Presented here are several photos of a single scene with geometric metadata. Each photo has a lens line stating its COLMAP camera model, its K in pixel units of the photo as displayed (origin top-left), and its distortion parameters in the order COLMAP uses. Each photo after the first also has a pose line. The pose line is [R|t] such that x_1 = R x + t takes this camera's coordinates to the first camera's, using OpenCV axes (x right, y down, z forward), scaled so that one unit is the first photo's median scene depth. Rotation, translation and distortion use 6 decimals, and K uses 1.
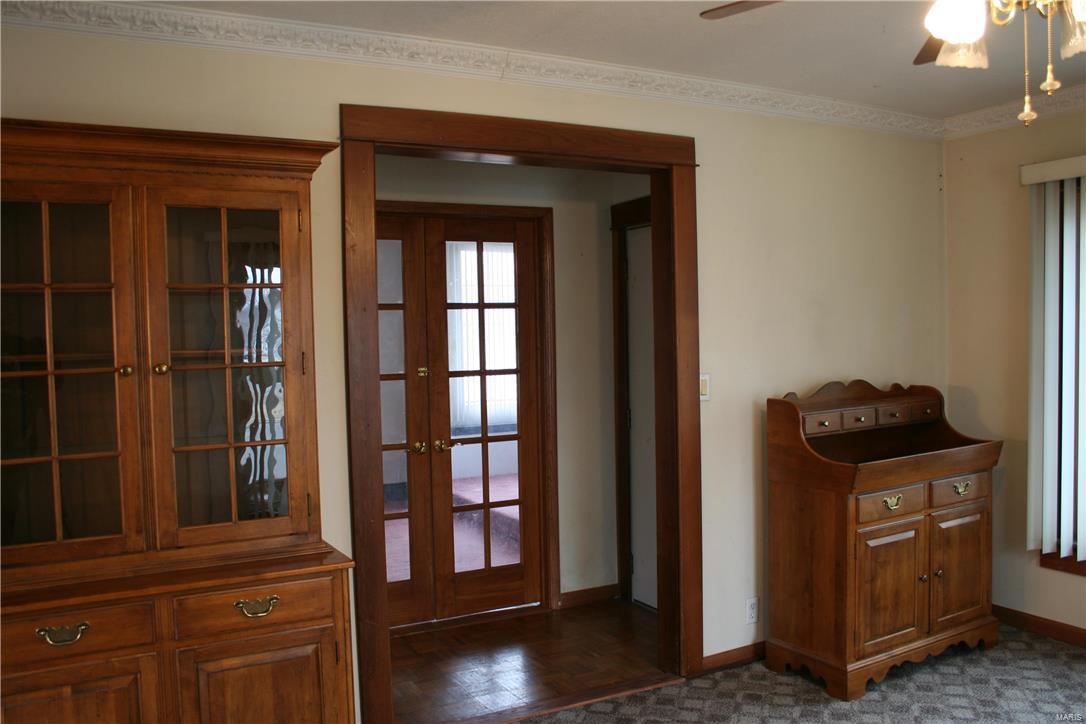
lens RADIAL K [[903.8, 0, 543.9], [0, 903.8, 390.8], [0, 0, 1]] dist [-0.073088, 0.003029]
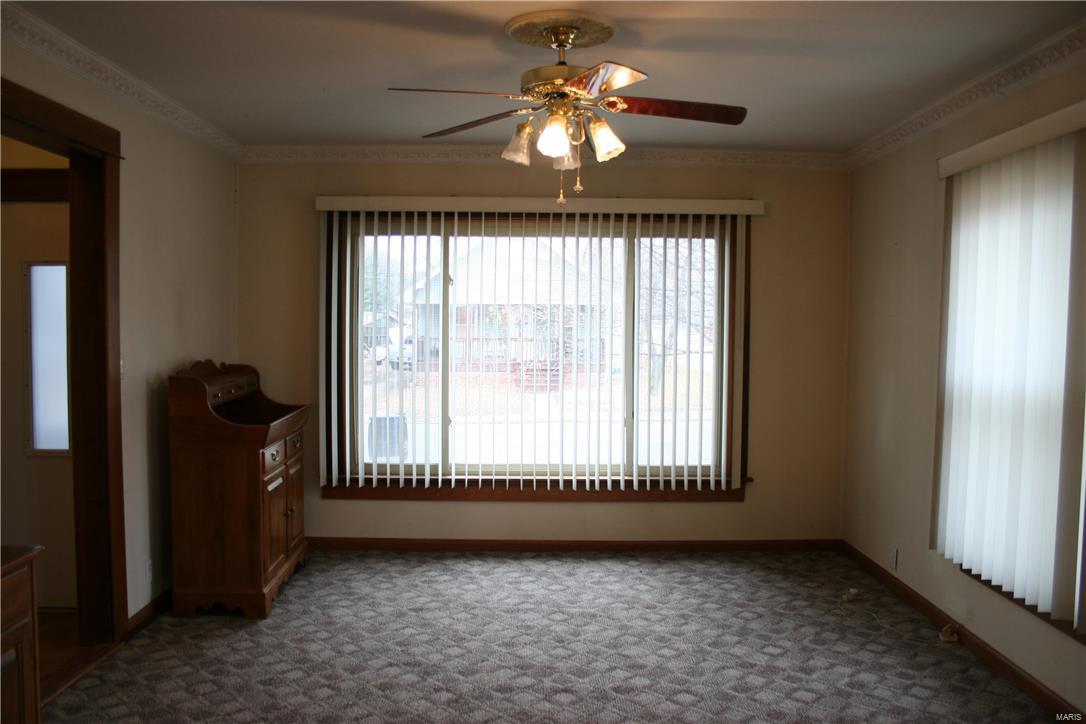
lens RADIAL K [[911.4, 0, 543.0], [0, 911.4, 362.0], [0, 0, 1]] dist [-0.139855, 0.116785]
pose [[0.471571, -0.008379, 0.881788, -0.523878], [0.034142, 0.999379, -0.008762, 0.018883], [-0.881167, 0.034238, 0.471564, 0.068539]]
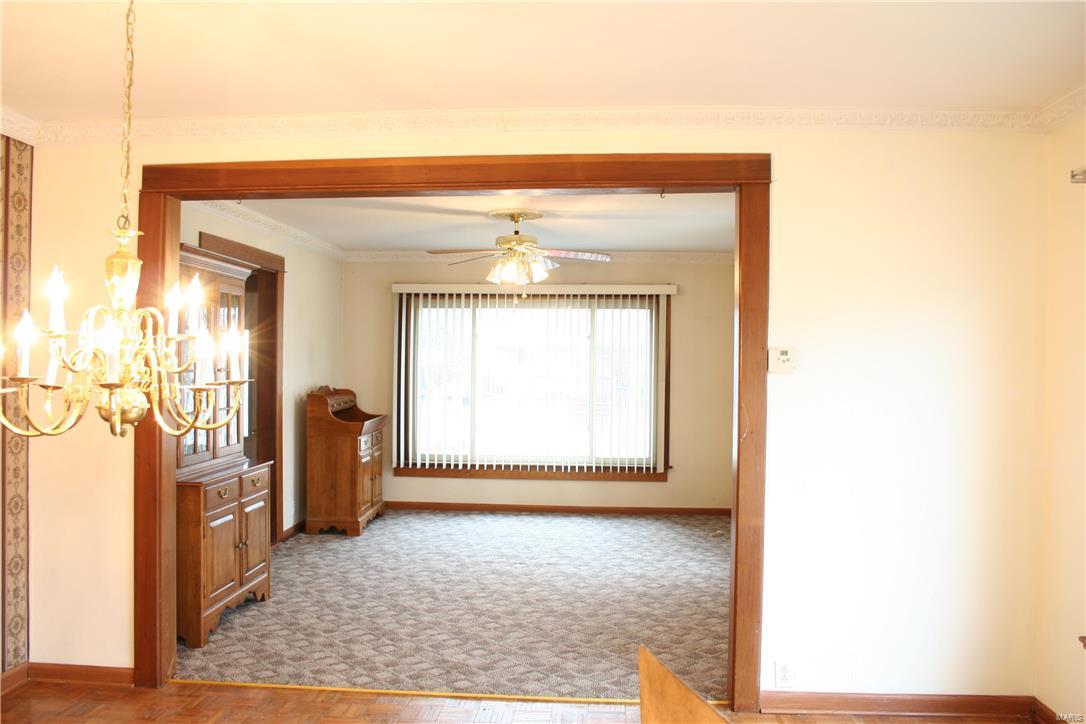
lens RADIAL K [[911.4, 0, 543.0], [0, 911.4, 362.0], [0, 0, 1]] dist [-0.139855, 0.116785]
pose [[0.541528, 0.030072, 0.840145, -1.148525], [0.027500, 0.998192, -0.053454, 0.060994], [-0.840233, 0.052050, 0.539722, -0.499905]]
